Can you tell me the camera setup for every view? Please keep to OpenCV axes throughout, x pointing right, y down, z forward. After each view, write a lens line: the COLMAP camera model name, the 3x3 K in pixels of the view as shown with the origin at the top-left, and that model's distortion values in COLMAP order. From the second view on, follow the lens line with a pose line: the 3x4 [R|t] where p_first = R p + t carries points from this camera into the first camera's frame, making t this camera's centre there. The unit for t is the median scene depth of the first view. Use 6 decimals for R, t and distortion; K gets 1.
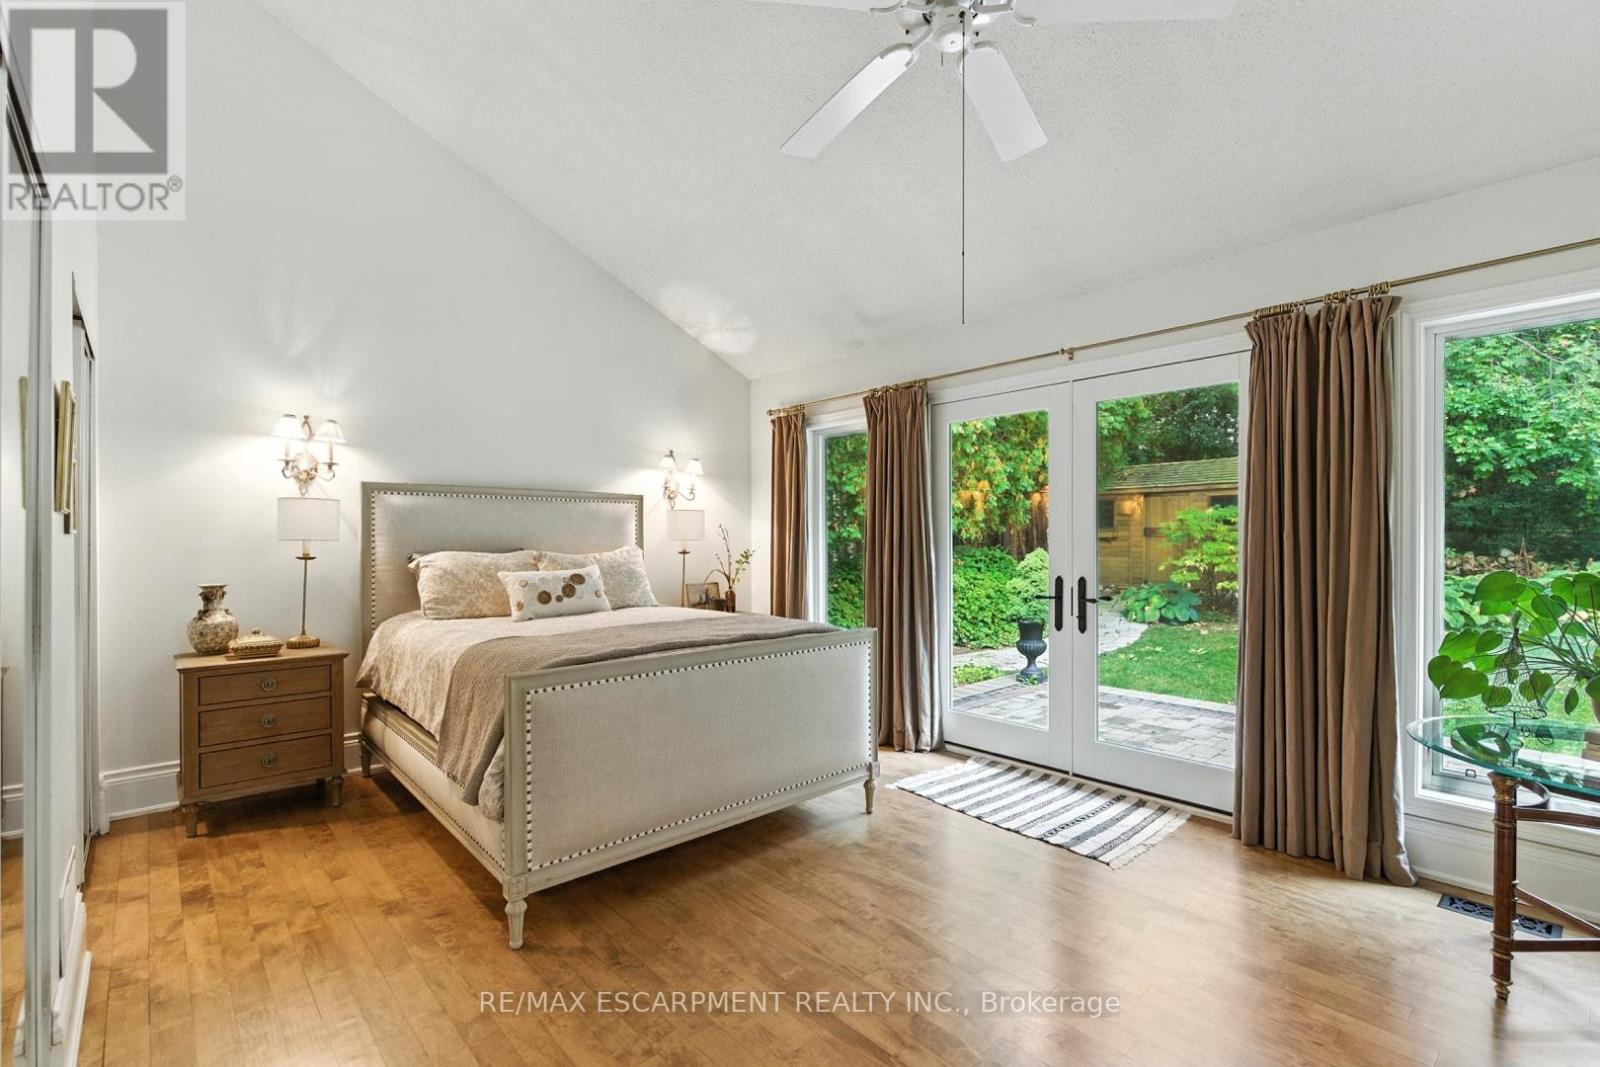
lens RADIAL K [[720.6, 0, 801.0], [0, 720.6, 533.5], [0, 0, 1]] dist [0.004617, -0.001388]
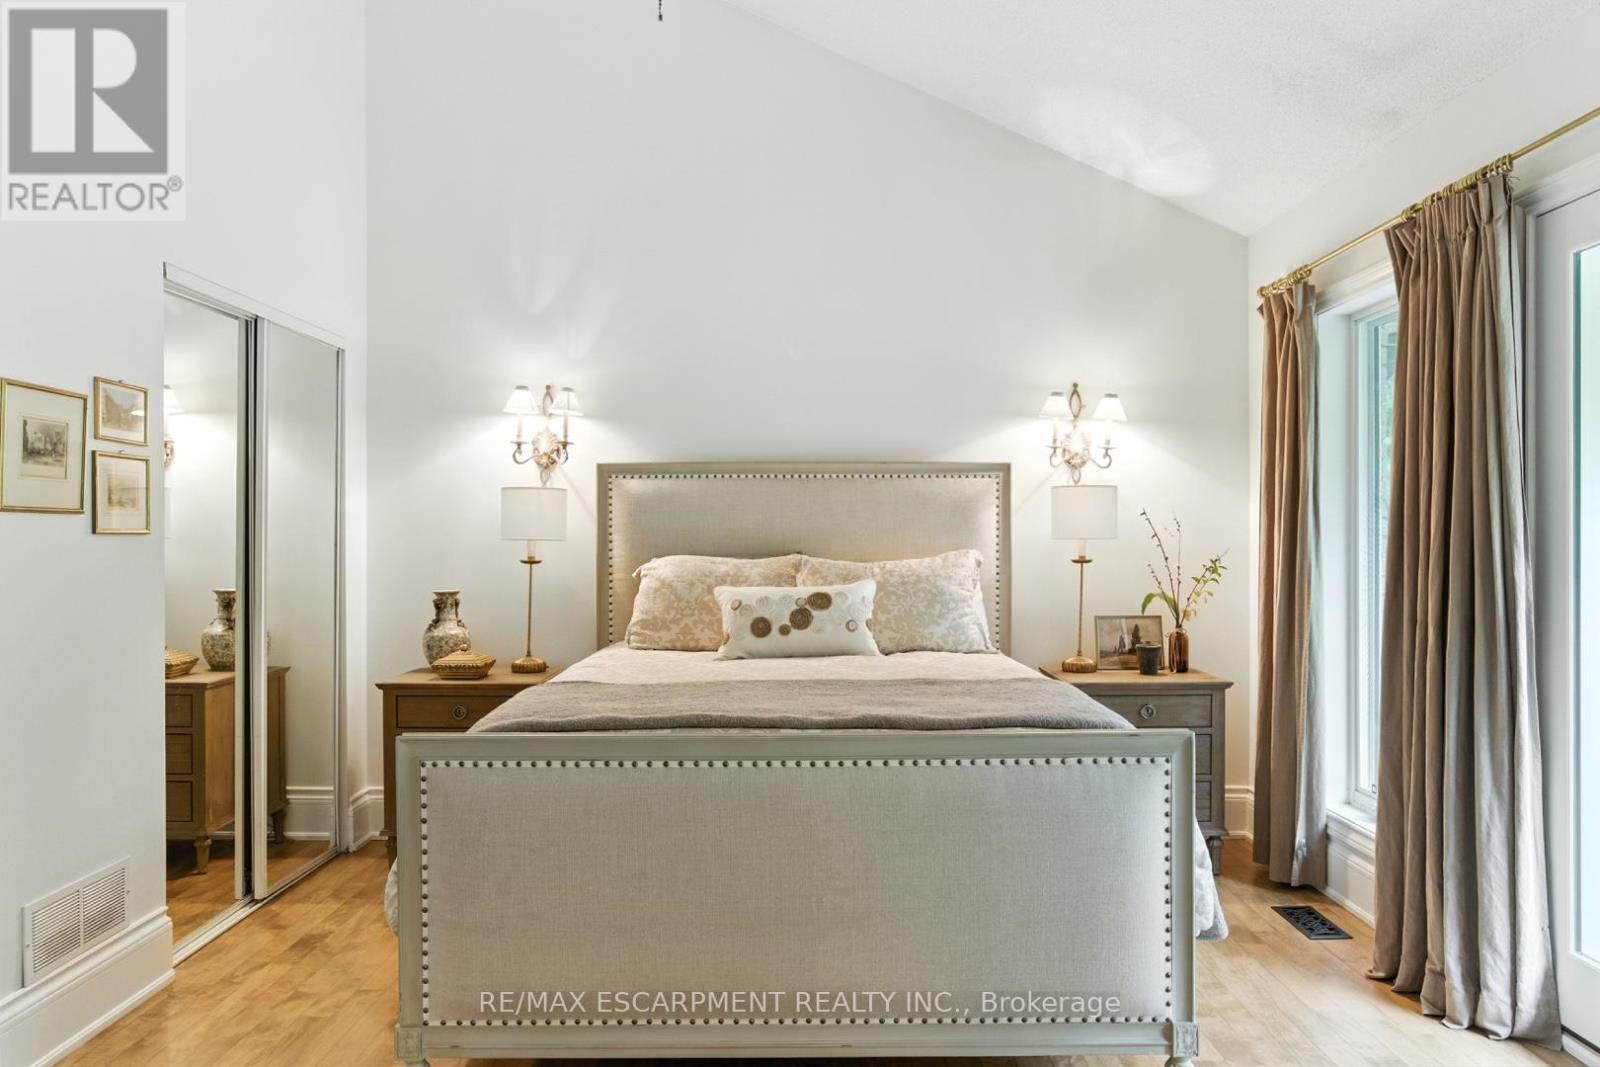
lens RADIAL K [[1096.8, 0, 799.6], [0, 1096.8, 533.9], [0, 0, 1]] dist [-0.039249, 0.040523]
pose [[0.739307, -0.003963, -0.673356, 0.330941], [0.007162, 0.999972, 0.001979, 0.002491], [0.673330, -0.006286, 0.739315, 0.276141]]
